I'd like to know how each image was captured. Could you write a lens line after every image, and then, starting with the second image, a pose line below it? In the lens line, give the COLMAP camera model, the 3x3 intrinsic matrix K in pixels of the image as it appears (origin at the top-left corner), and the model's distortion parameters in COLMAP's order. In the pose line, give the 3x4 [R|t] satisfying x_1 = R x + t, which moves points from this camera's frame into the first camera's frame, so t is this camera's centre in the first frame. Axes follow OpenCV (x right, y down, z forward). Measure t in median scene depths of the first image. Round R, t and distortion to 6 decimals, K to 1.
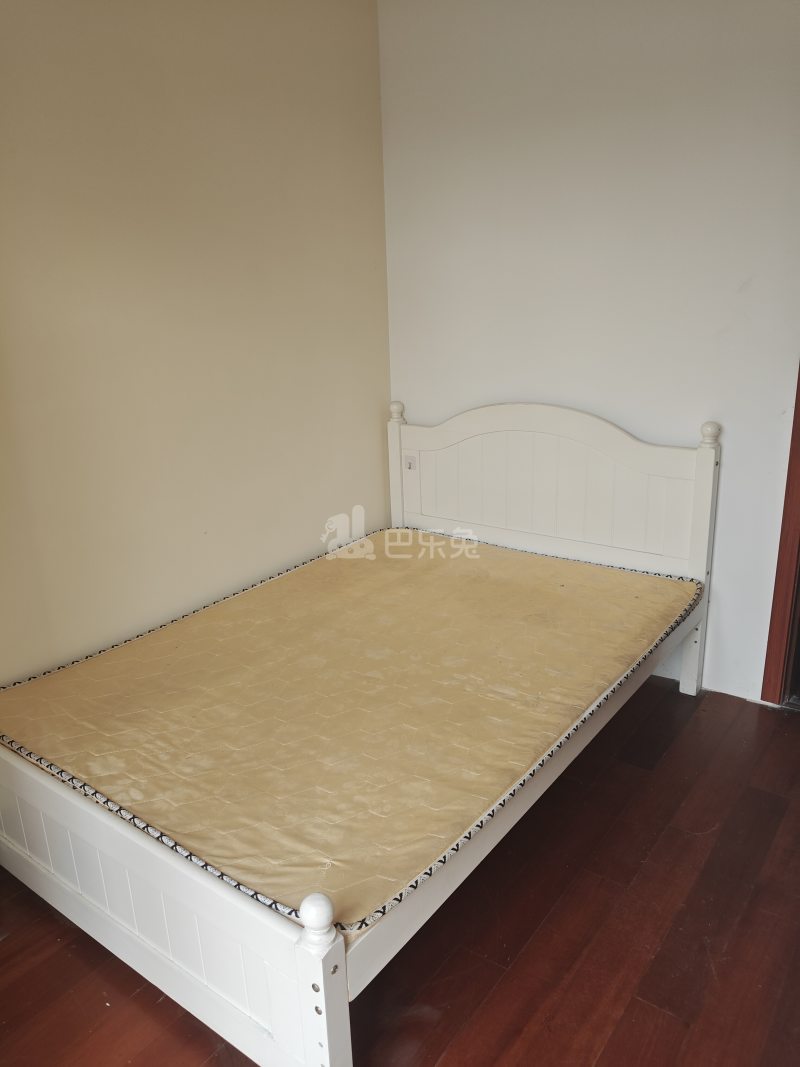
lens RADIAL K [[824.1, 0, 400.0], [0, 824.1, 533.5], [0, 0, 1]] dist [0.021987, -0.053086]
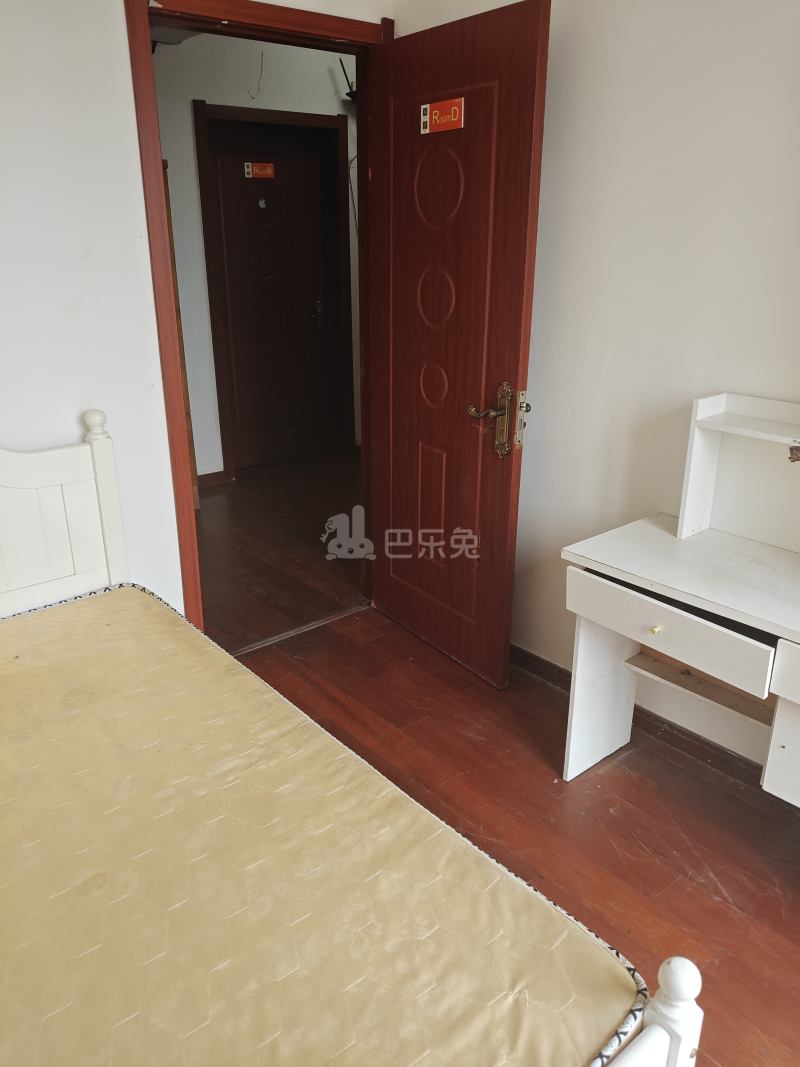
lens RADIAL K [[824.1, 0, 400.0], [0, 824.1, 533.5], [0, 0, 1]] dist [0.021987, -0.053086]
pose [[0.243164, -0.317284, 0.916625, -0.597073], [0.292934, 0.924887, 0.242434, -0.195537], [-0.924695, 0.209560, 0.317842, 0.662354]]
